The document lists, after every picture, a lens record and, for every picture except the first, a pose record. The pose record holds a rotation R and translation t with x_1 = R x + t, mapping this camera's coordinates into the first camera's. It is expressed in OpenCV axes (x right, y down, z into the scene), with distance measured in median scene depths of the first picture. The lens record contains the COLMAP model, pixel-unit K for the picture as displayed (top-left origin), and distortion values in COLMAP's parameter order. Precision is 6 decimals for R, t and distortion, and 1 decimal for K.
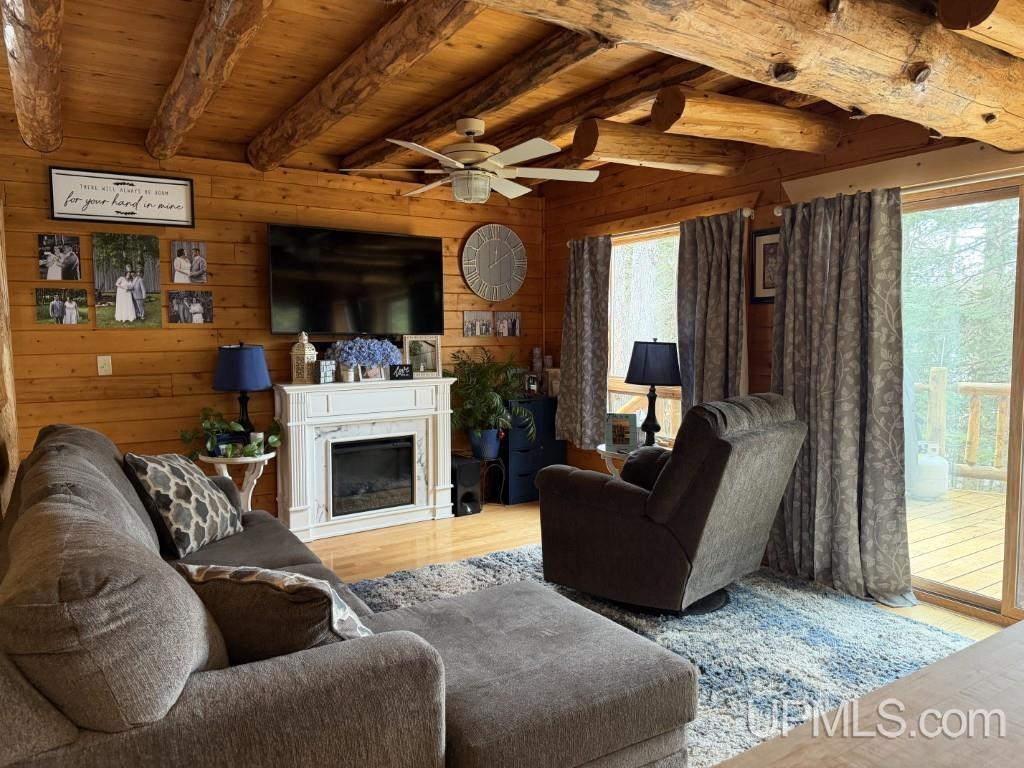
lens RADIAL K [[707.8, 0, 512.0], [0, 707.8, 384.0], [0, 0, 1]] dist [0.068044, -0.125165]
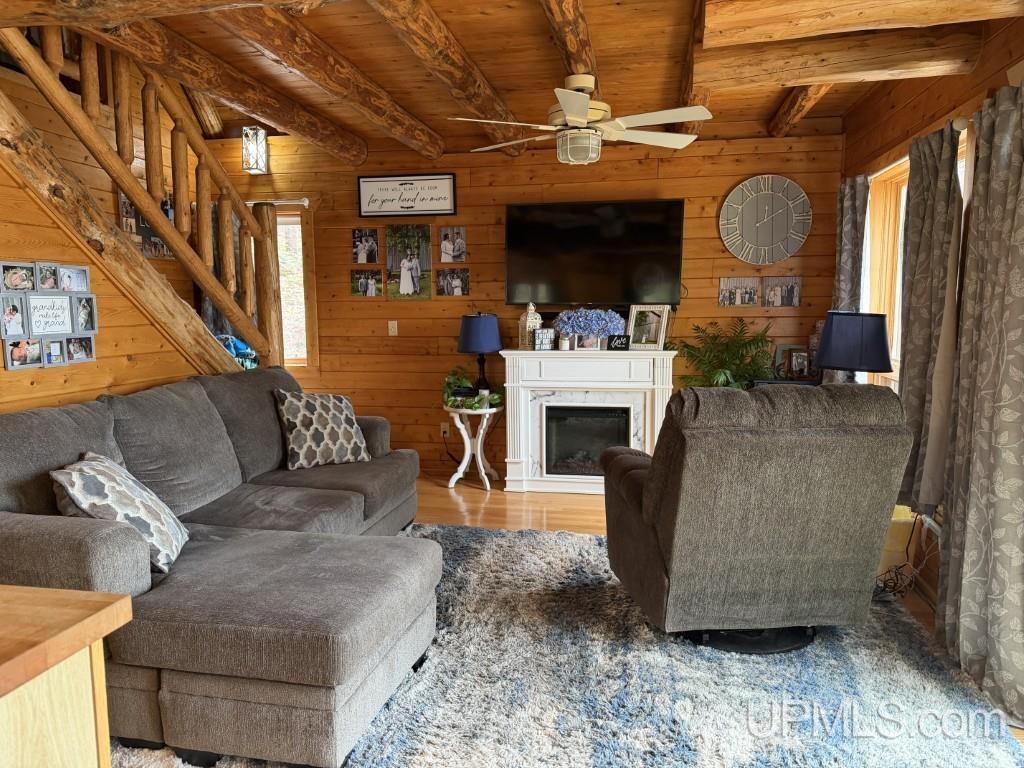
lens RADIAL K [[721.6, 0, 512.0], [0, 721.6, 384.0], [0, 0, 1]] dist [0.134537, -0.191054]
pose [[0.730532, 0.073976, -0.678860, 0.466764], [-0.050213, 0.997243, 0.054635, -0.007686], [0.681030, -0.005825, 0.732232, 0.171728]]
